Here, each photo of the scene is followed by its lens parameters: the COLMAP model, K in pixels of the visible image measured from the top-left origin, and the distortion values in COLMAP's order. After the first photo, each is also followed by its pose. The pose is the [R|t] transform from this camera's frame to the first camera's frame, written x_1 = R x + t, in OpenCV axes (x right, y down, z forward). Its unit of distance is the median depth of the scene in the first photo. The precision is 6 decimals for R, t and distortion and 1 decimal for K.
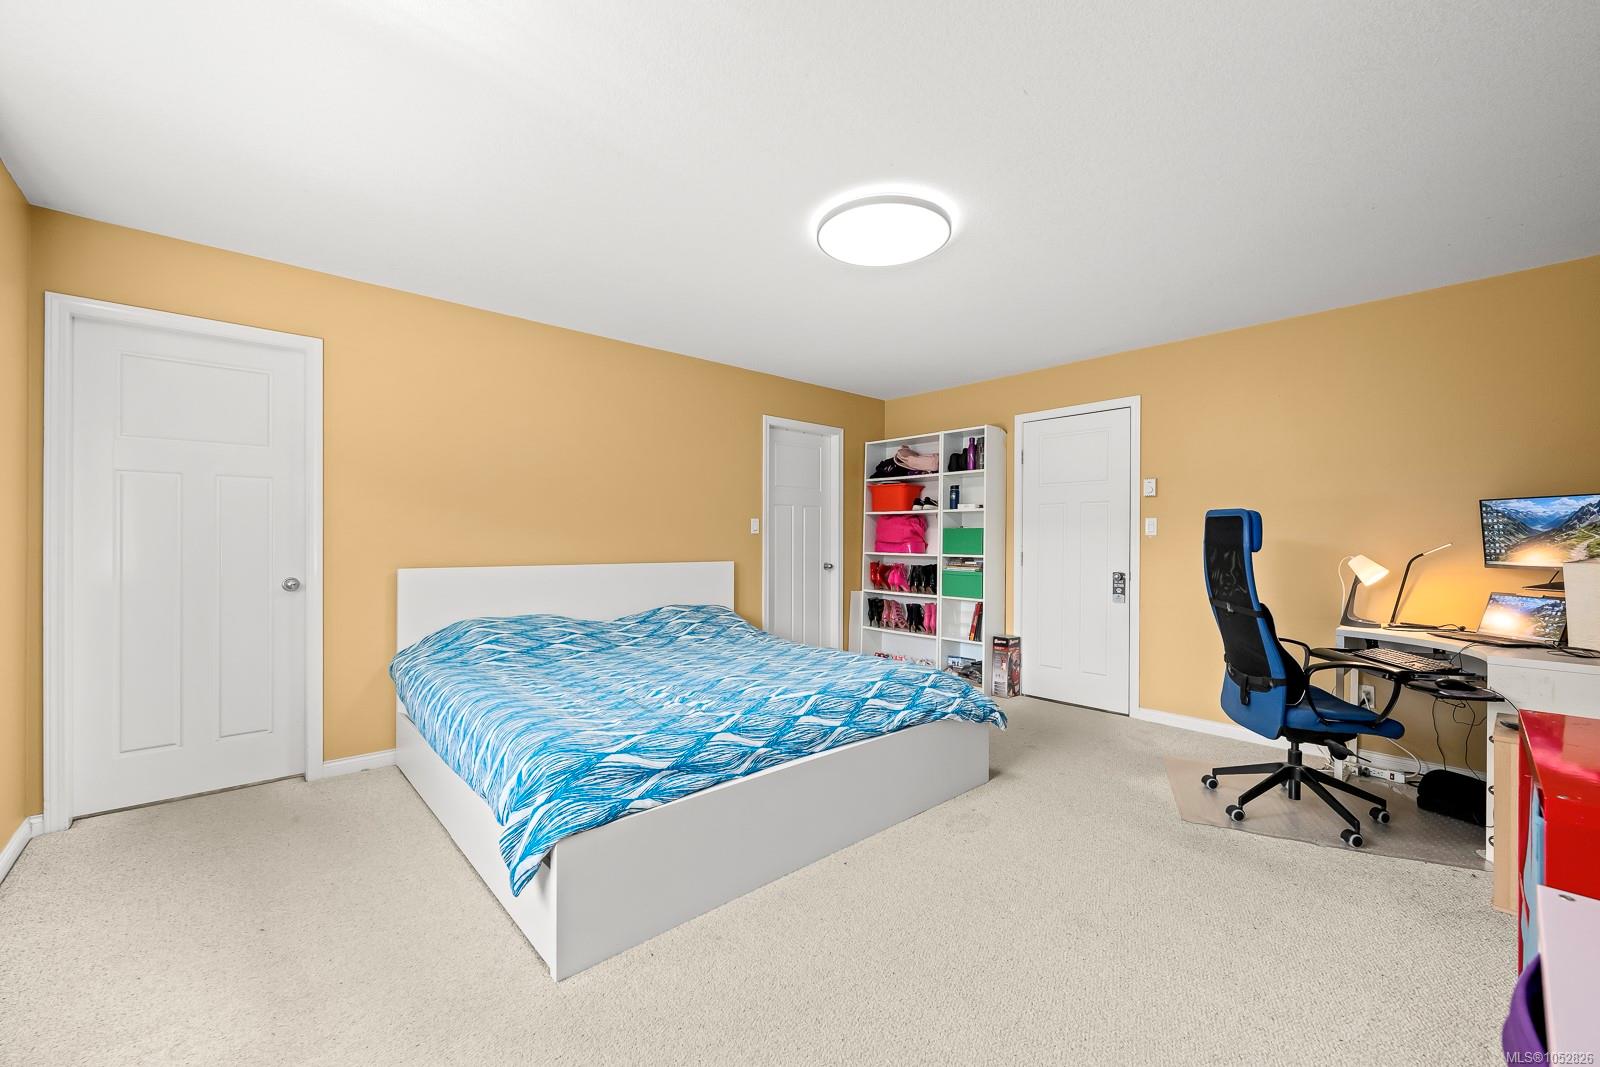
lens RADIAL K [[637.6, 0, 800.0], [0, 637.6, 533.5], [0, 0, 1]] dist [-0.000277, -0.000058]
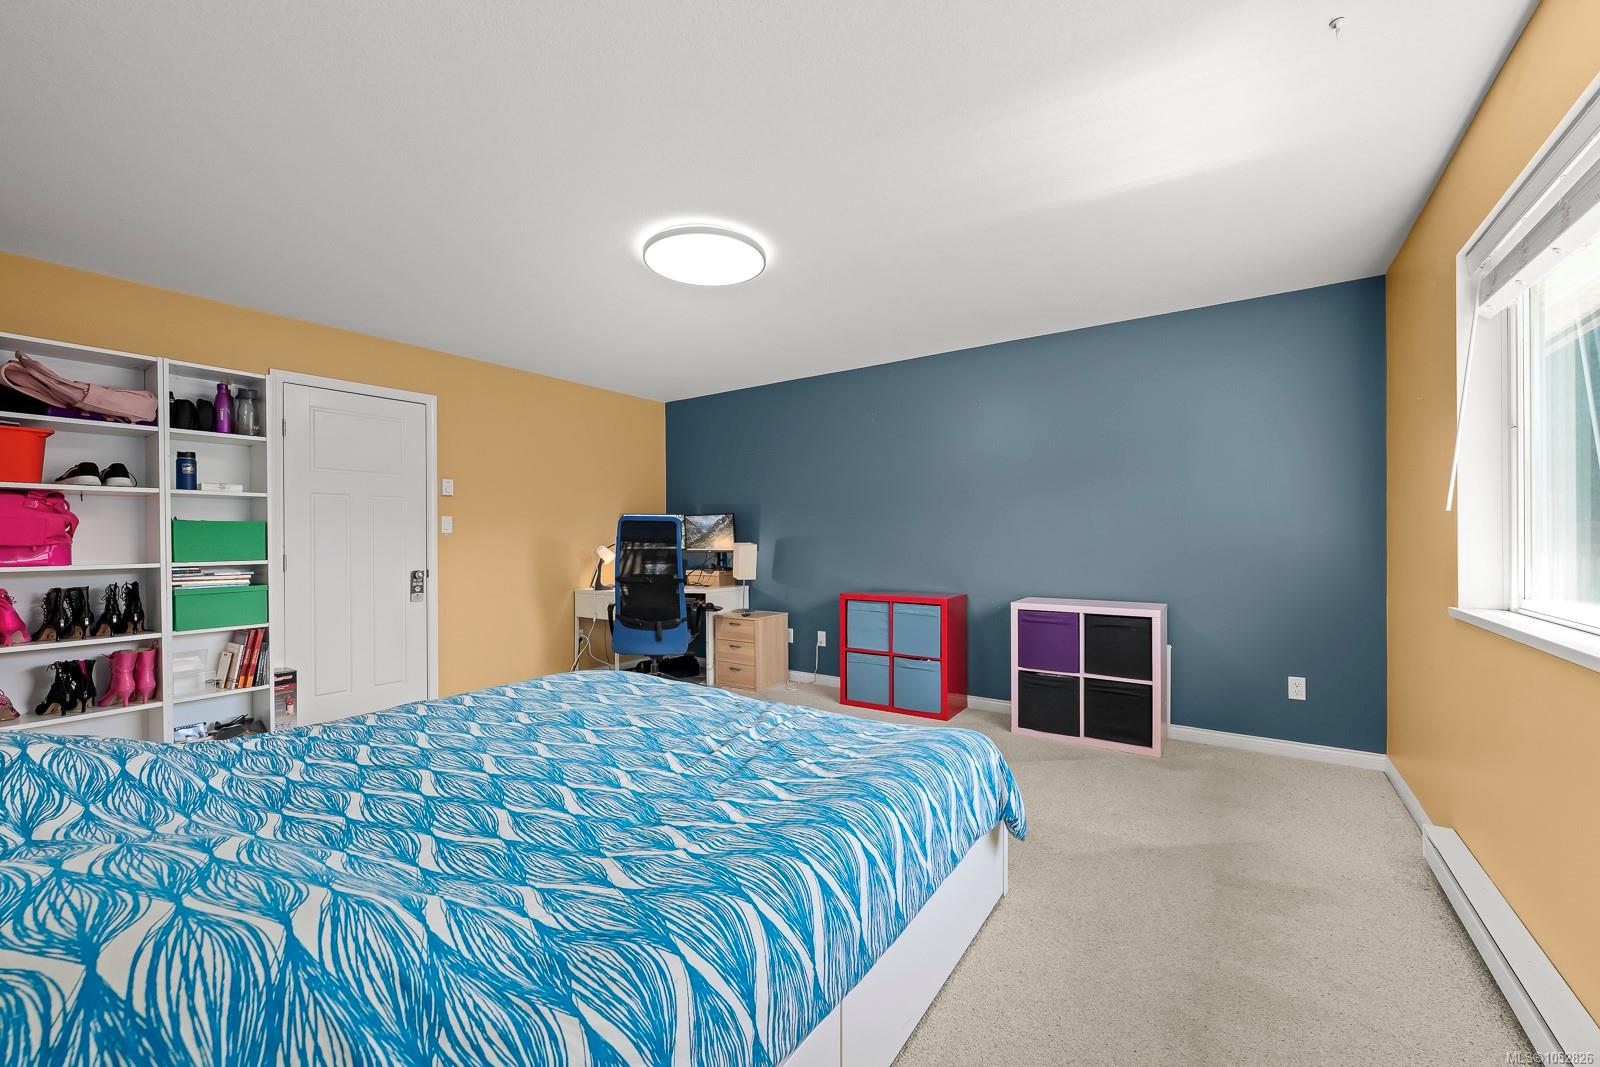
lens RADIAL K [[637.6, 0, 800.0], [0, 637.6, 533.5], [0, 0, 1]] dist [-0.000277, -0.000058]
pose [[-0.228526, 0.003025, 0.973533, -0.529277], [-0.002614, 0.999990, -0.003721, 0.005755], [-0.973534, -0.003395, -0.228516, 0.590238]]
